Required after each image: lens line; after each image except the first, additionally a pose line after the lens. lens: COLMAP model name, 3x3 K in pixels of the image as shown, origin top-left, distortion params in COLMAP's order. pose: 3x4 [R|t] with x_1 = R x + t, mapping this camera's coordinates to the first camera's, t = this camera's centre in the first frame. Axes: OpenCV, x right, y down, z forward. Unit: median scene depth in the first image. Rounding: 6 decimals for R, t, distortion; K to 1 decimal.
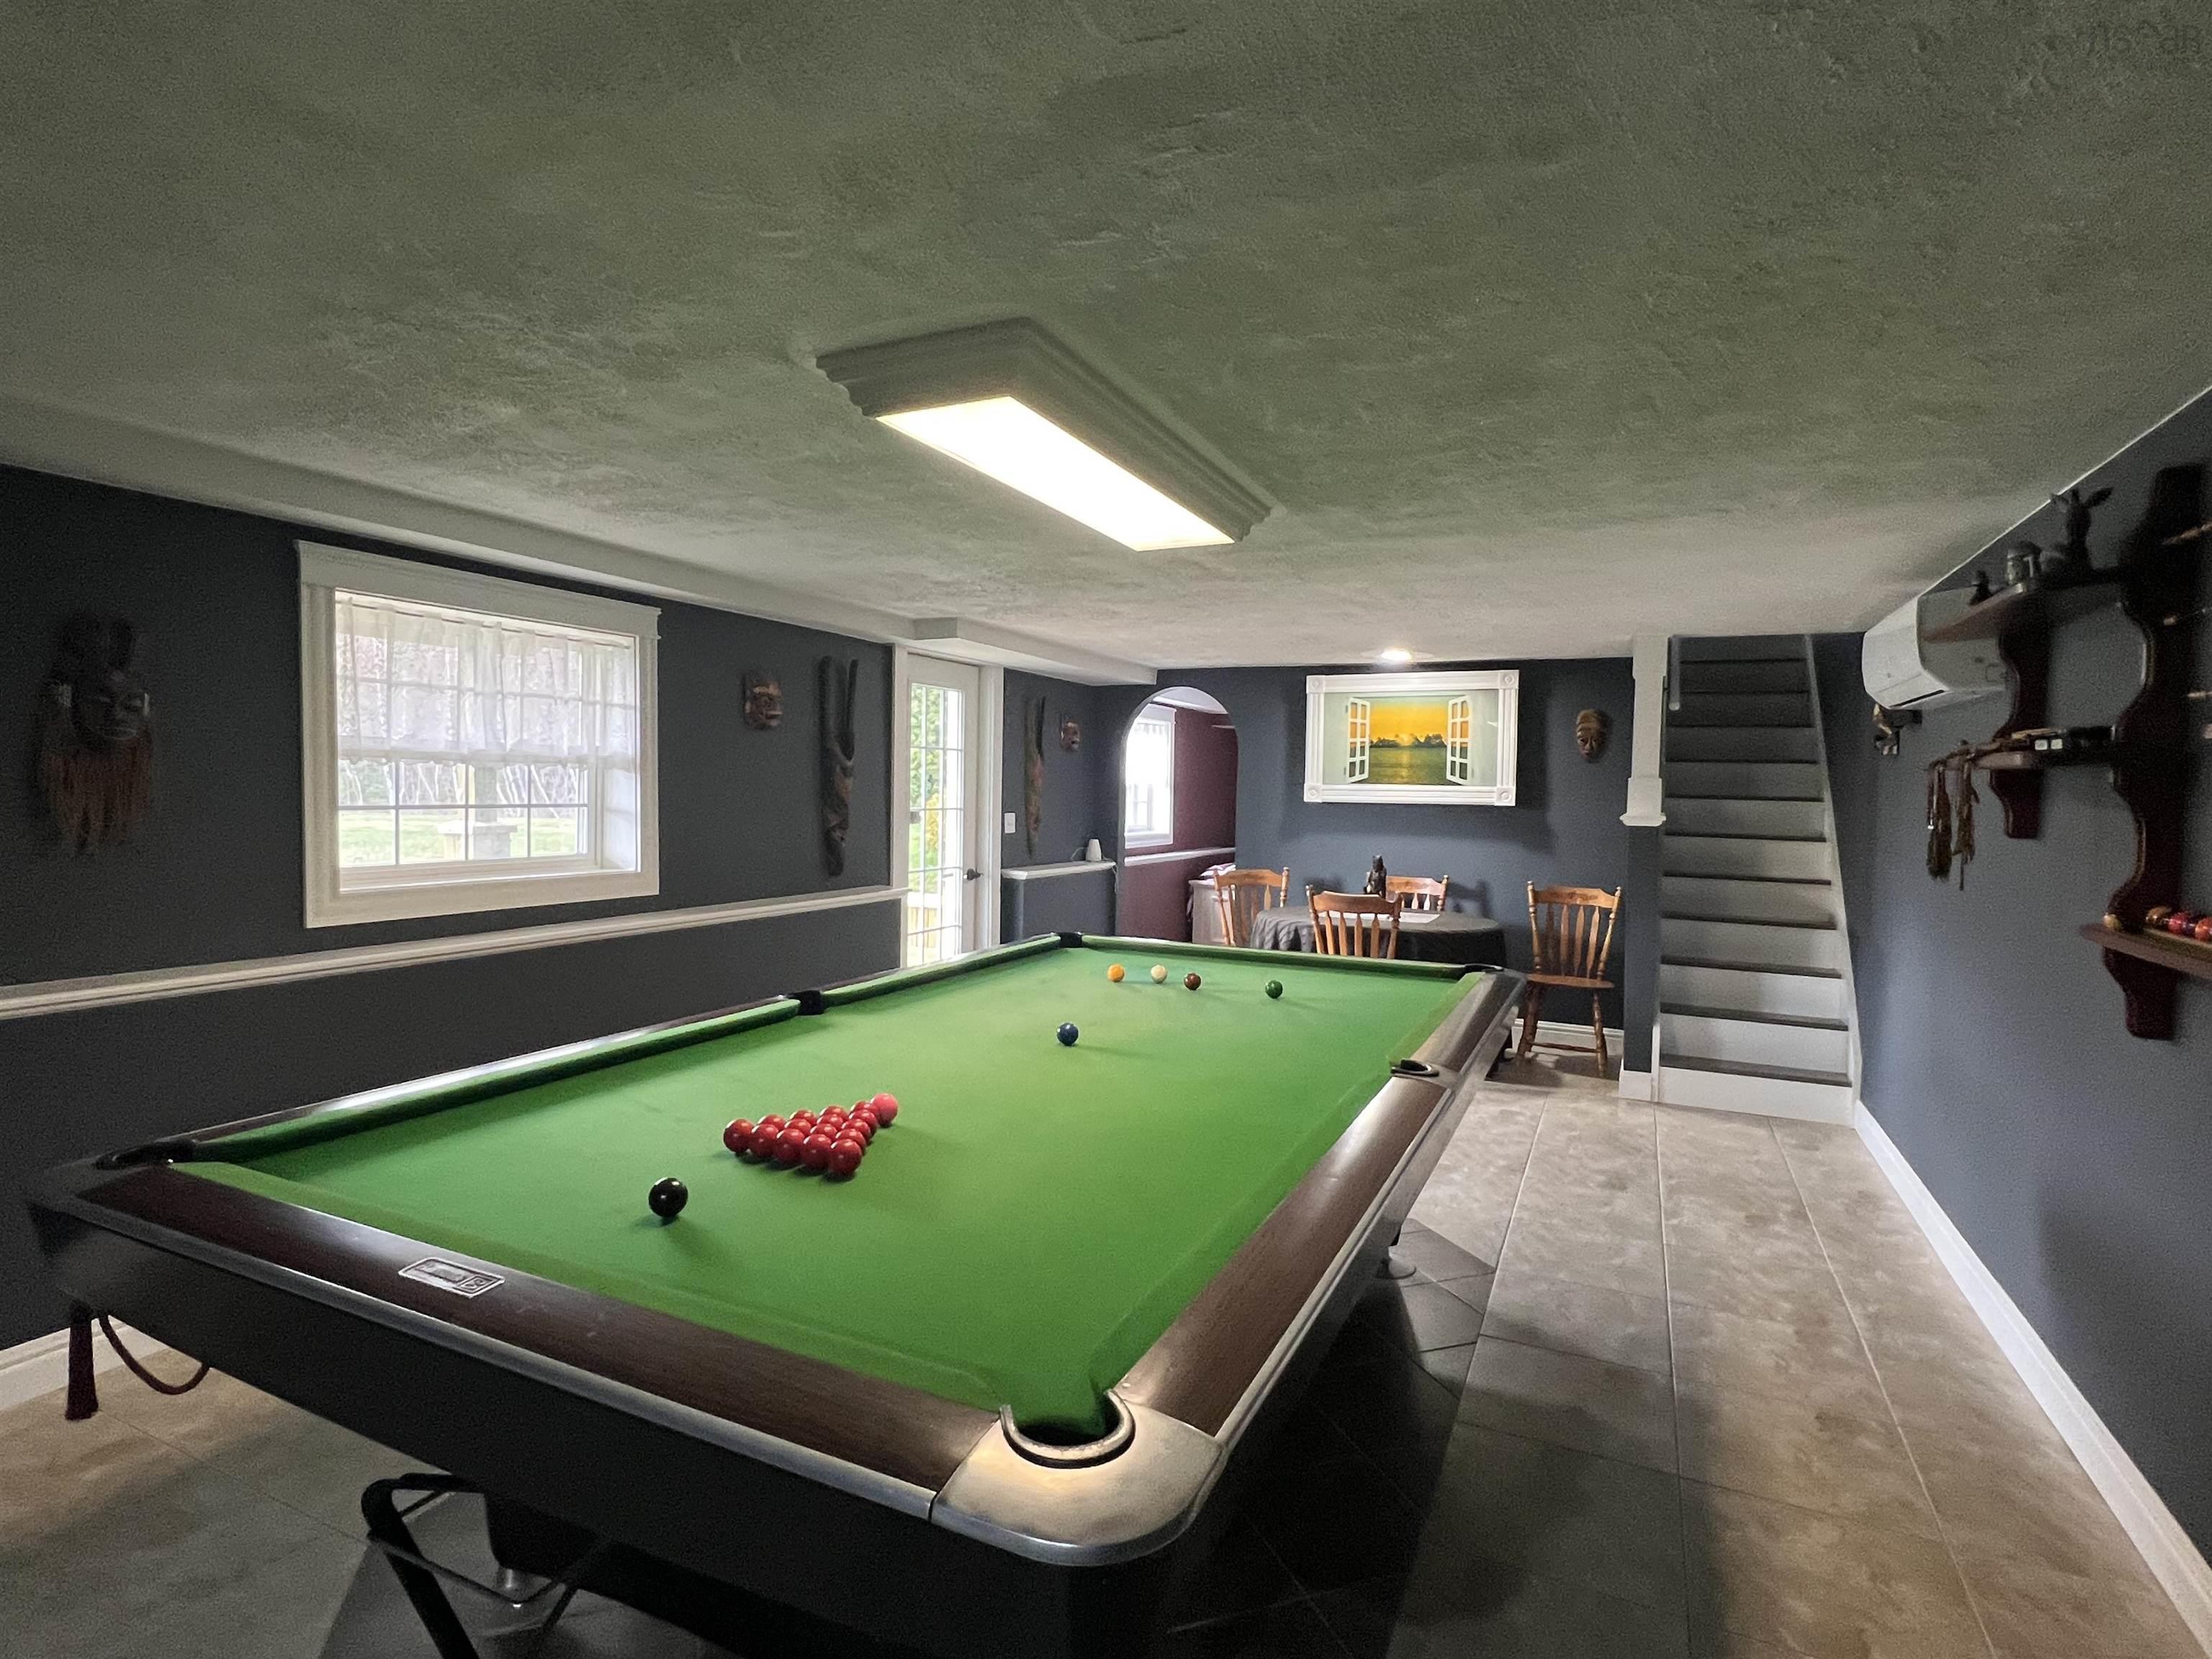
lens RADIAL K [[1118.3, 0, 1105.8], [0, 1118.3, 832.4], [0, 0, 1]] dist [-0.000674, -0.000117]
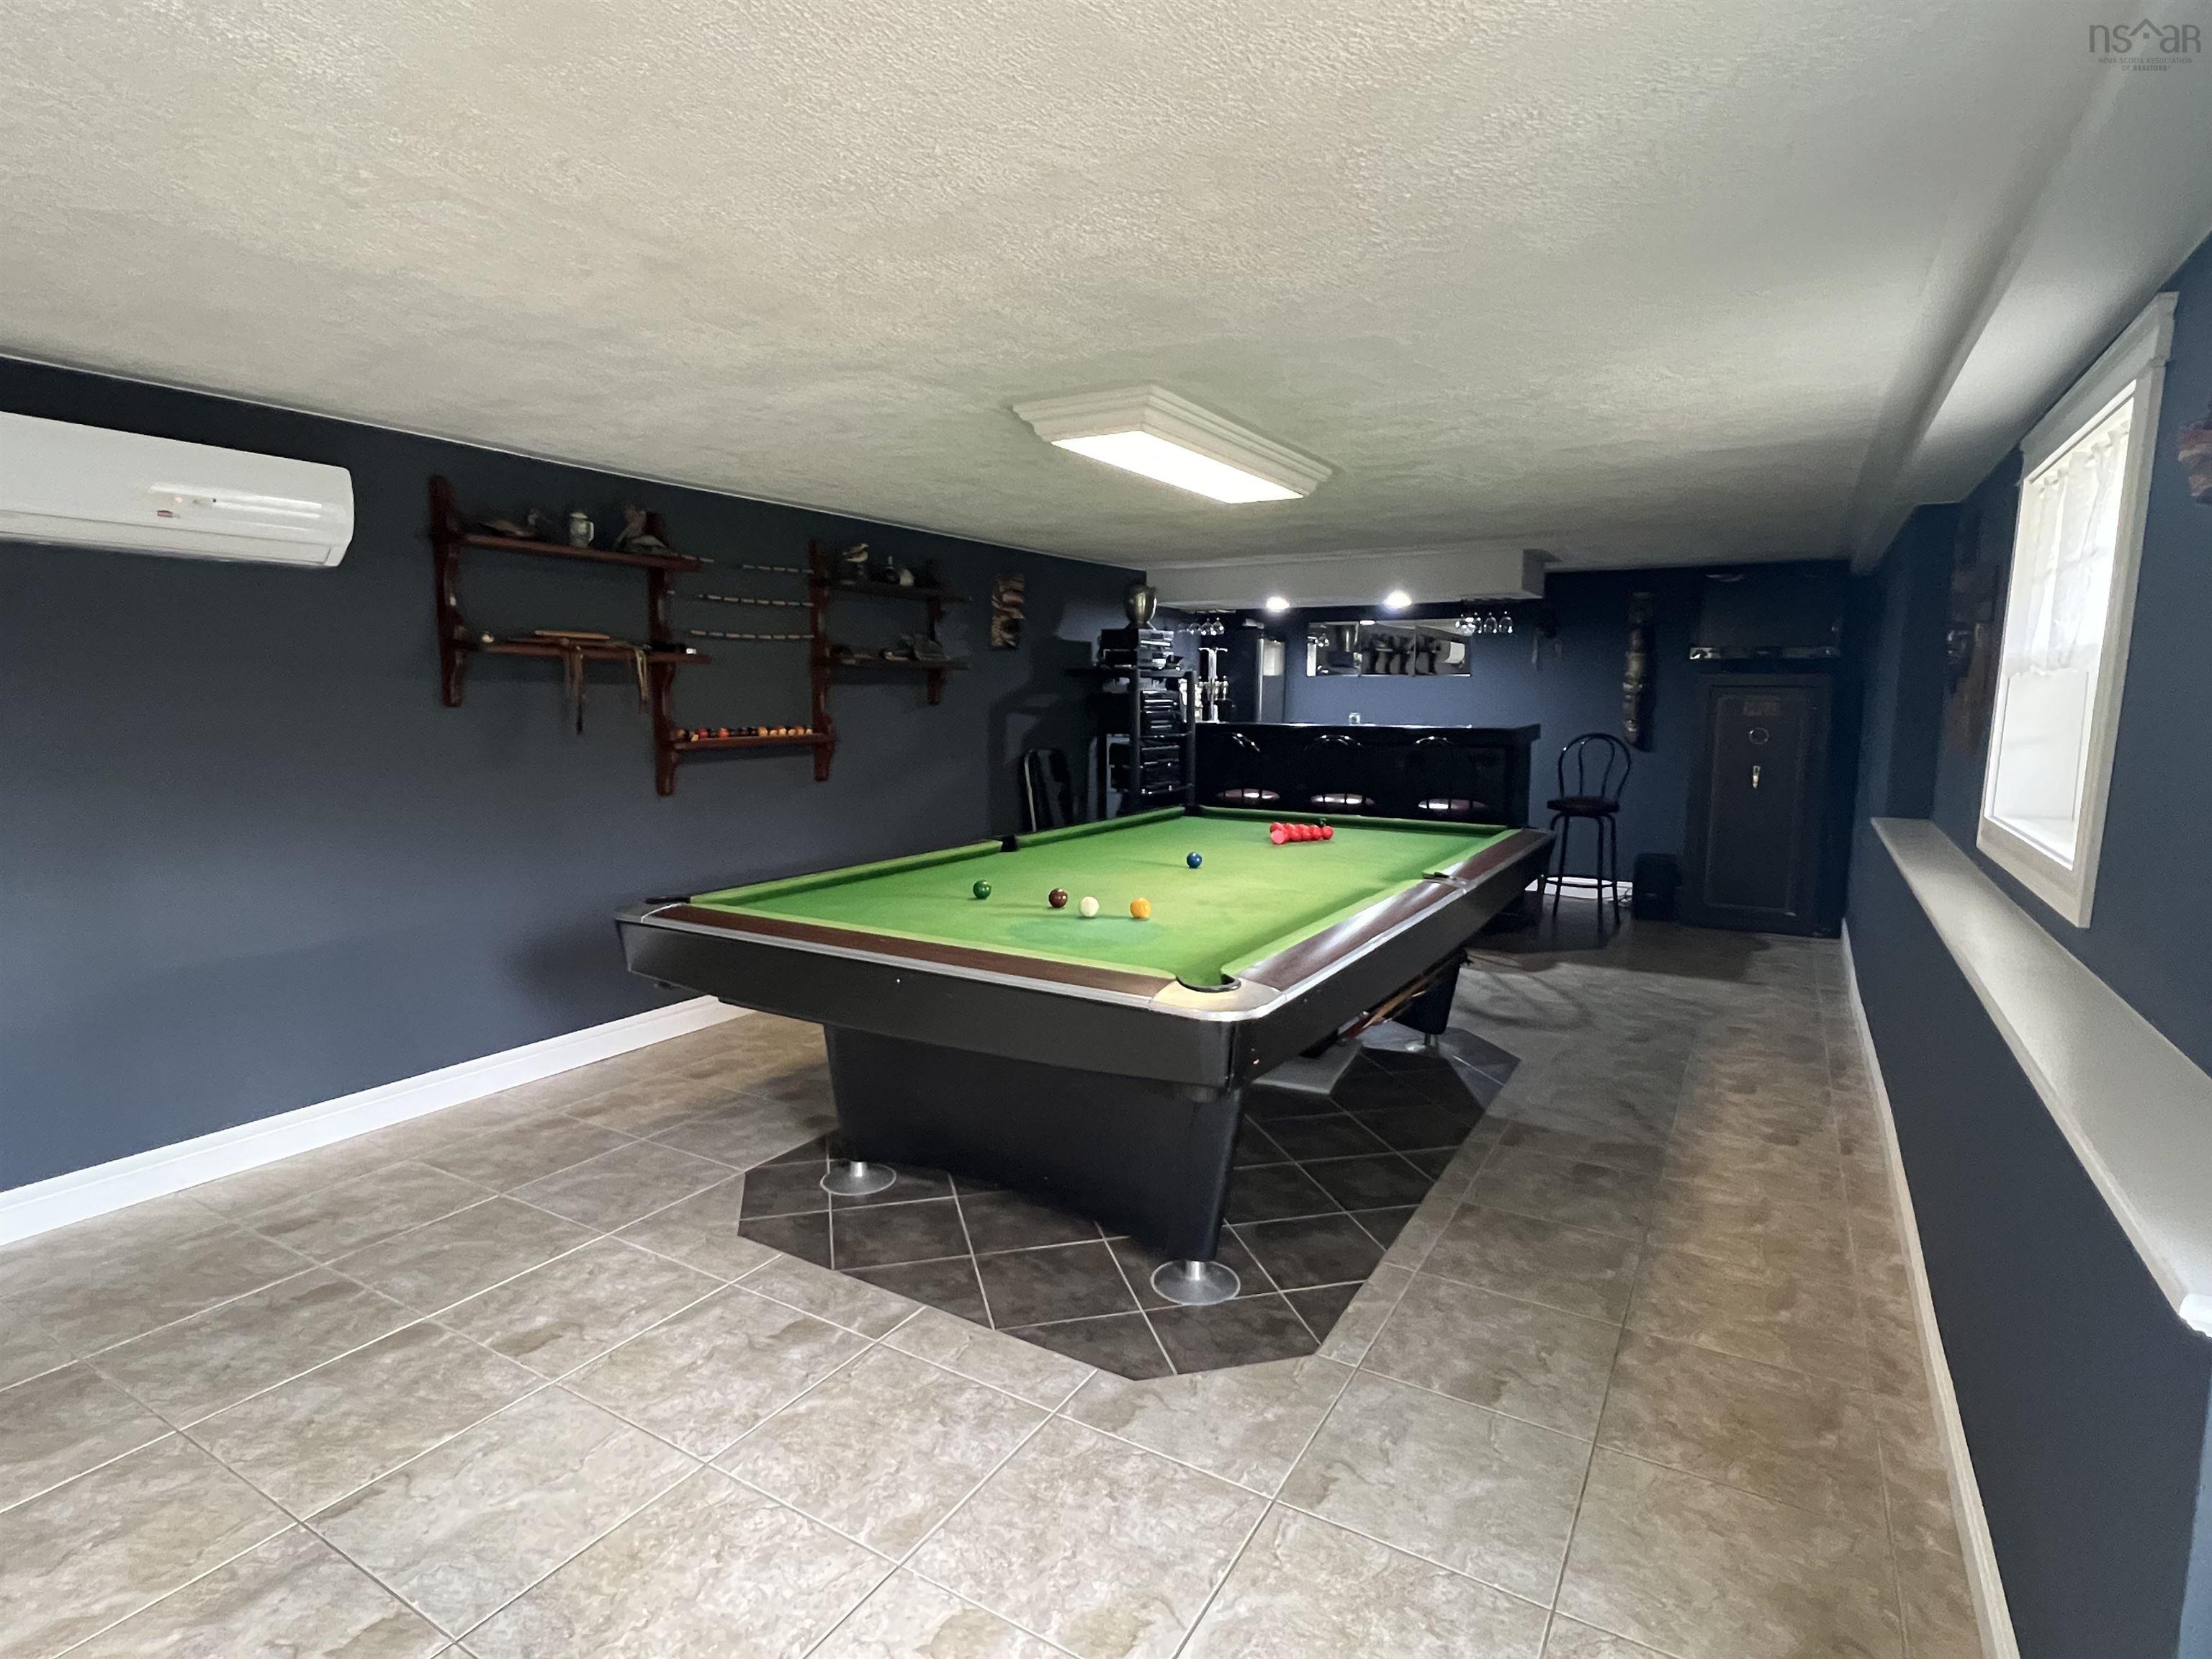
lens RADIAL K [[1118.3, 0, 1108.0], [0, 1118.3, 833.0], [0, 0, 1]] dist [-0.000674, -0.000117]
pose [[-0.994752, -0.032688, 0.096956, -0.039098], [-0.015785, 0.985277, 0.170237, -0.058861], [-0.101093, 0.167813, -0.980622, 1.667144]]
